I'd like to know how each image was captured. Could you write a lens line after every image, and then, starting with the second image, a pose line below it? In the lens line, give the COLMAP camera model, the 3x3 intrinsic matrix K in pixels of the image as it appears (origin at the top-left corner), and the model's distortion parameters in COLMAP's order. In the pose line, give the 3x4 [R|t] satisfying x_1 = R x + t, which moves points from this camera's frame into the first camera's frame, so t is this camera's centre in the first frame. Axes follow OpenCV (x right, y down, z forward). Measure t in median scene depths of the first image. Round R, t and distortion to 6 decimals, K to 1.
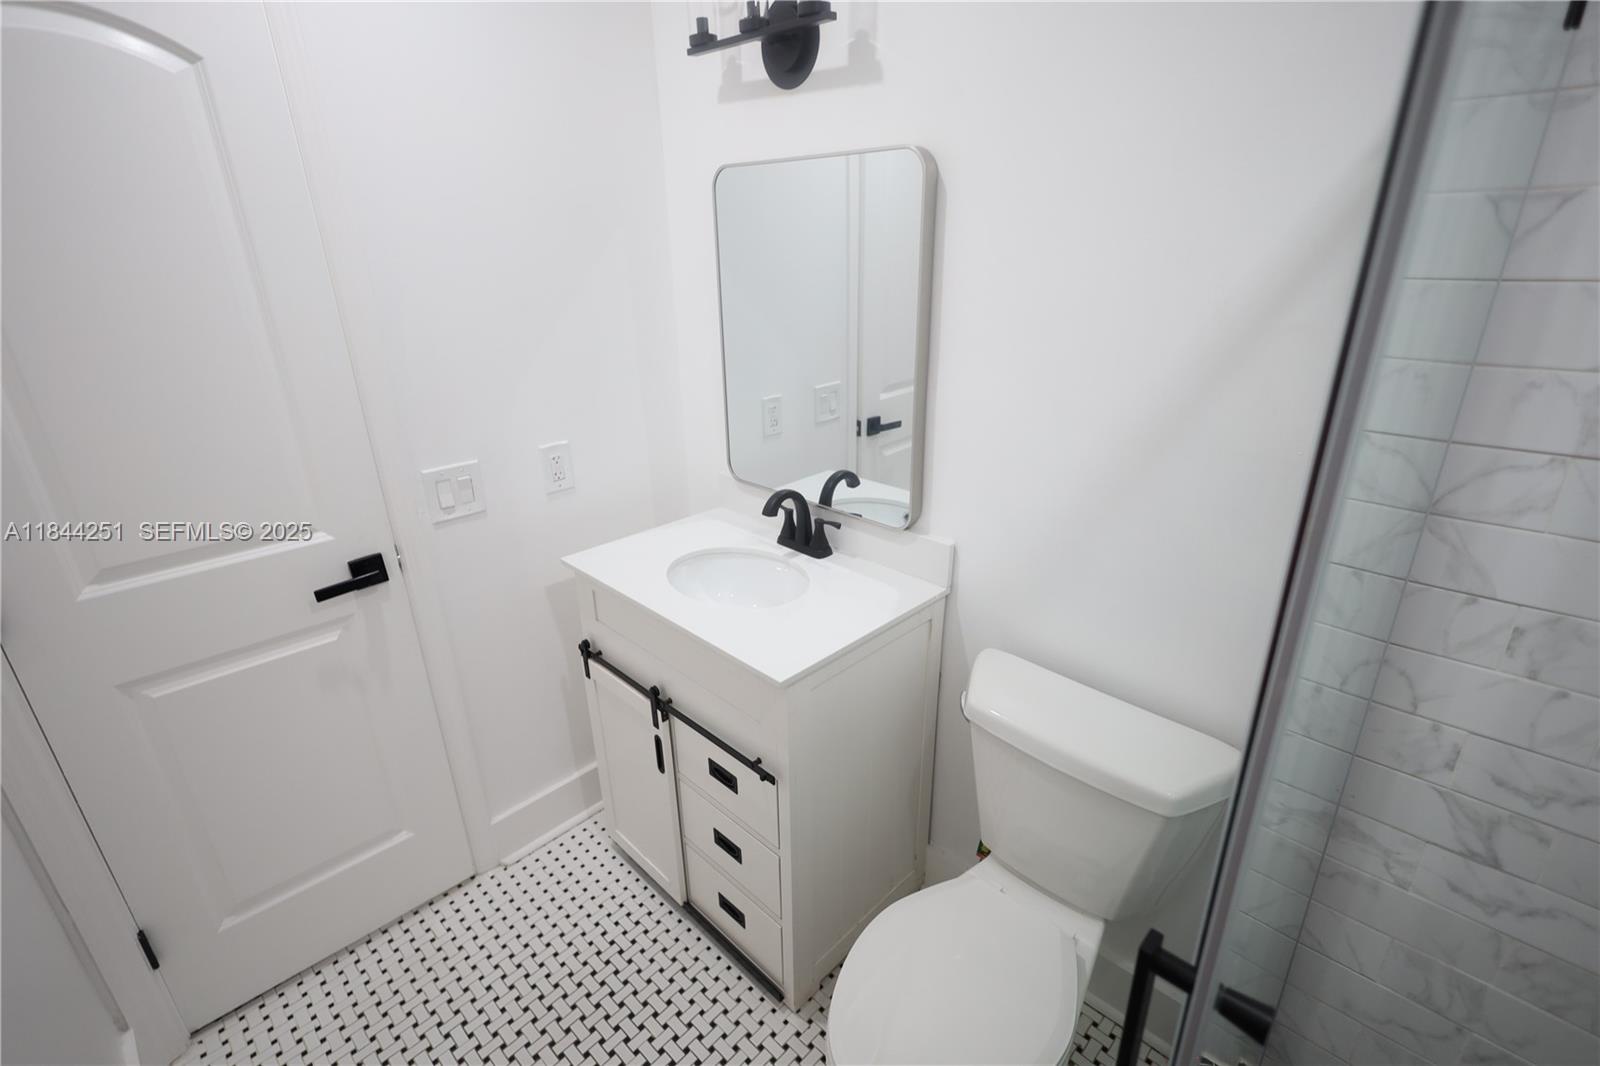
lens RADIAL K [[737.7, 0, 800.0], [0, 737.7, 533.0], [0, 0, 1]] dist [0.000518, 0.000734]
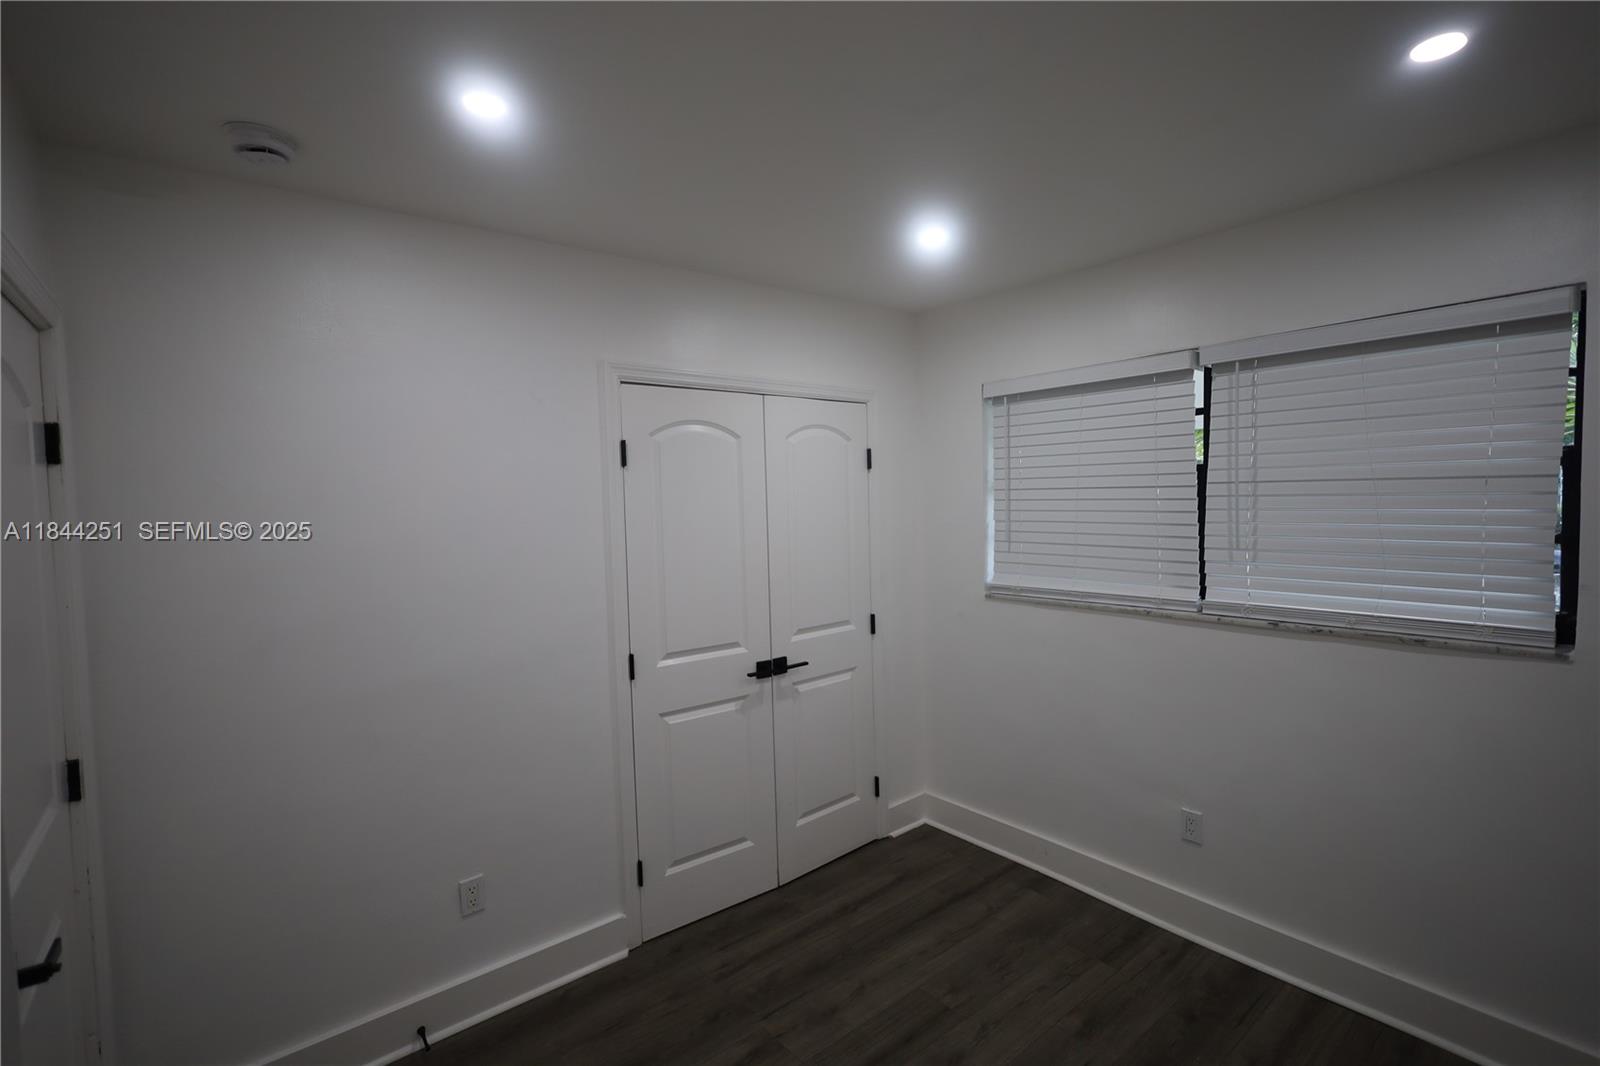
lens RADIAL K [[737.7, 0, 800.0], [0, 737.7, 533.0], [0, 0, 1]] dist [0.000518, 0.000734]
pose [[0.992515, -0.003811, -0.122060, -0.253428], [-0.034783, 0.949291, -0.312470, 0.304640], [0.117061, 0.314377, 0.942053, -0.874503]]
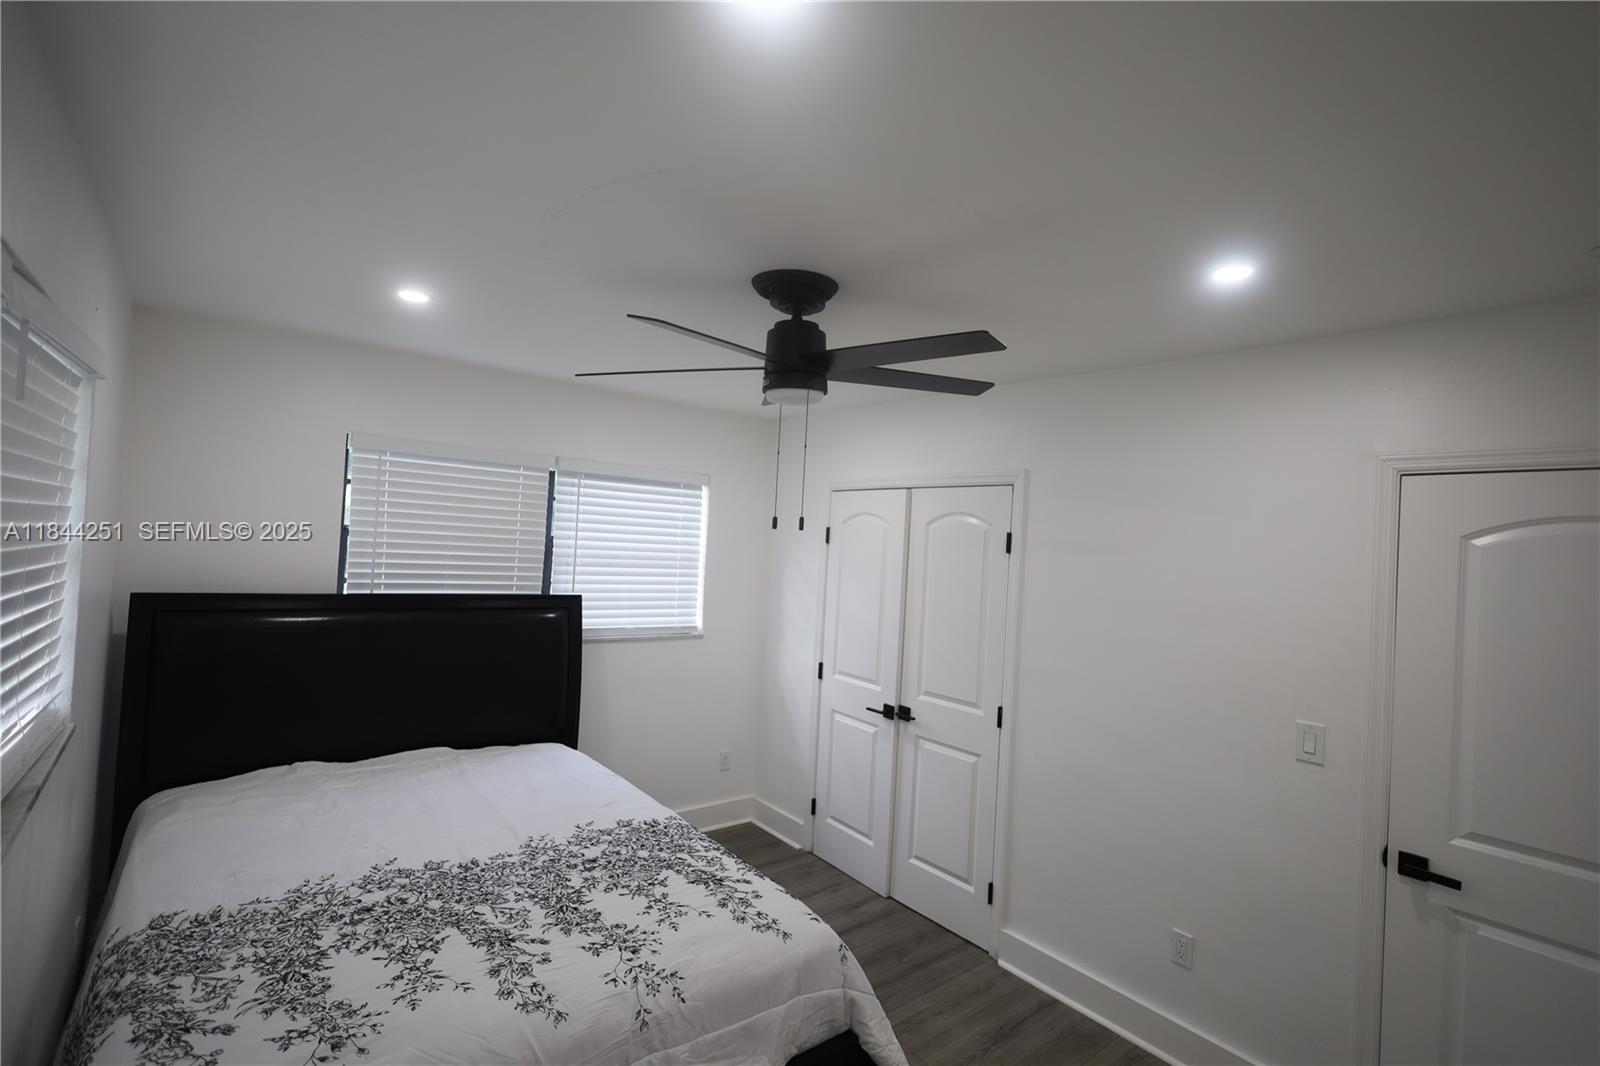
lens RADIAL K [[743.7, 0, 793.1], [0, 743.7, 531.5], [0, 0, 1]] dist [0.001241, 0.000245]
pose [[-0.140645, -0.010751, -0.990002, 1.828467], [-0.407033, 0.912156, 0.047920, -0.466021], [0.902521, 0.409703, -0.132666, 0.830045]]
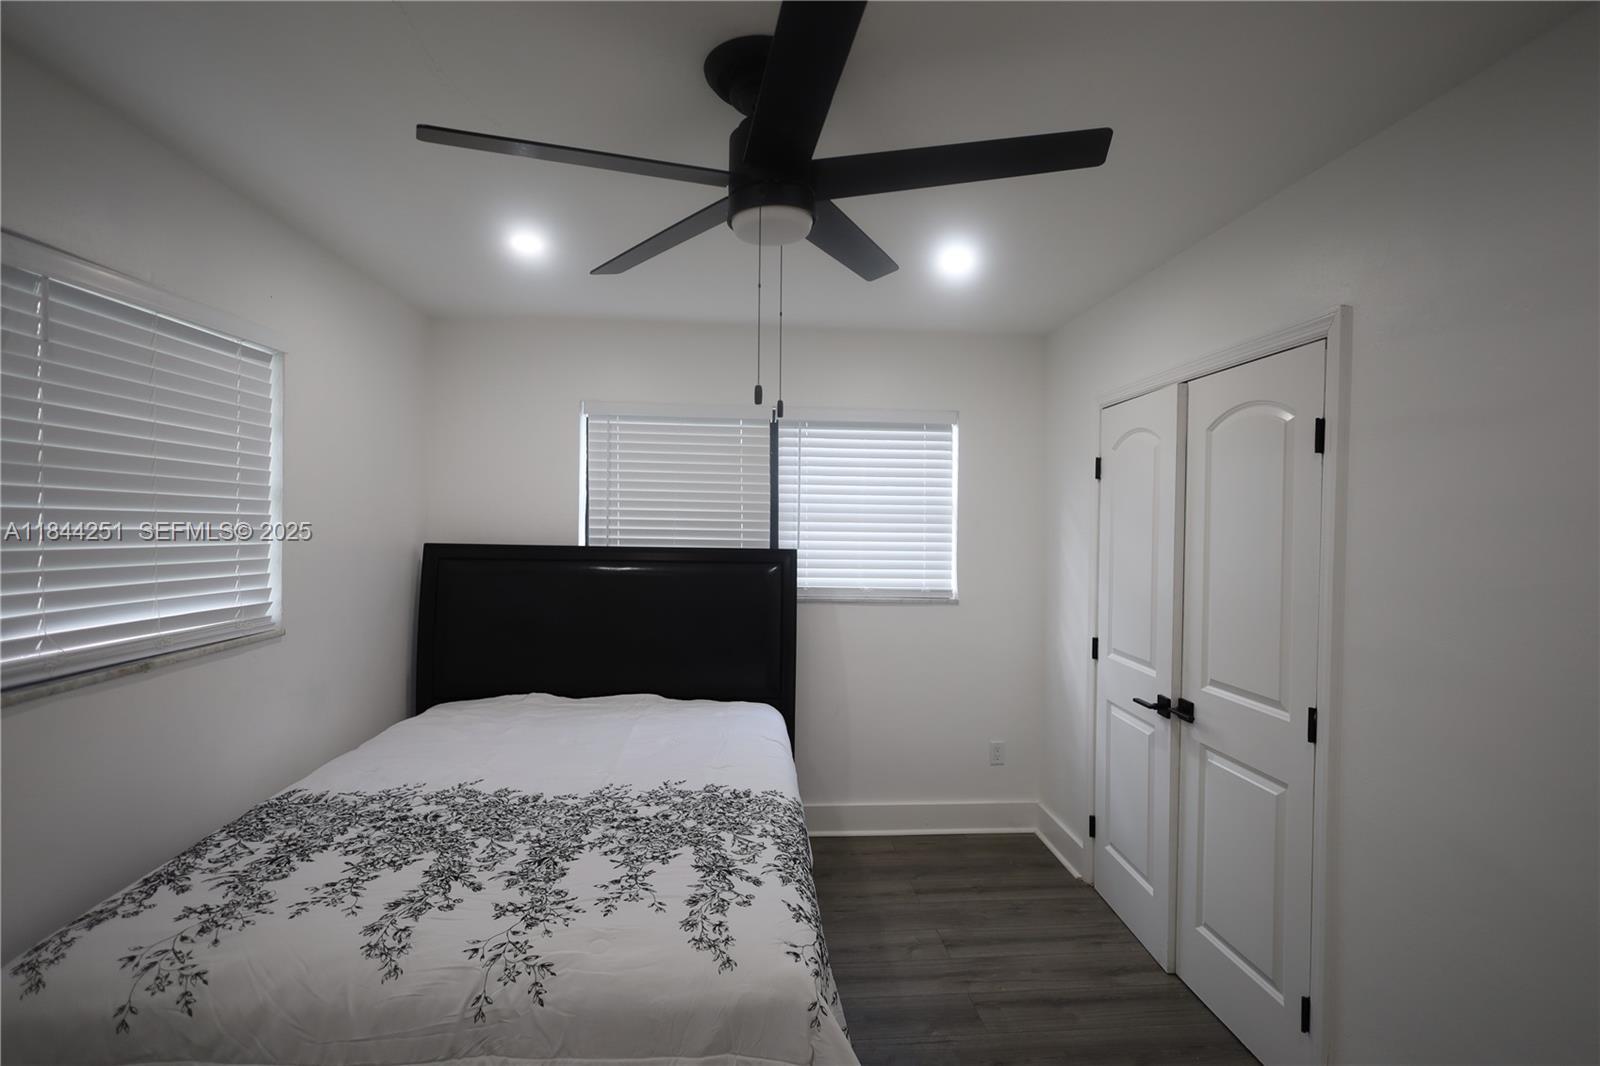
lens RADIAL K [[737.7, 0, 800.0], [0, 737.7, 533.0], [0, 0, 1]] dist [0.000518, 0.000734]
pose [[-0.675855, 0.011210, -0.736949, 1.177621], [-0.272267, 0.925362, 0.263772, -0.520341], [0.684902, 0.378918, -0.622358, 1.346917]]
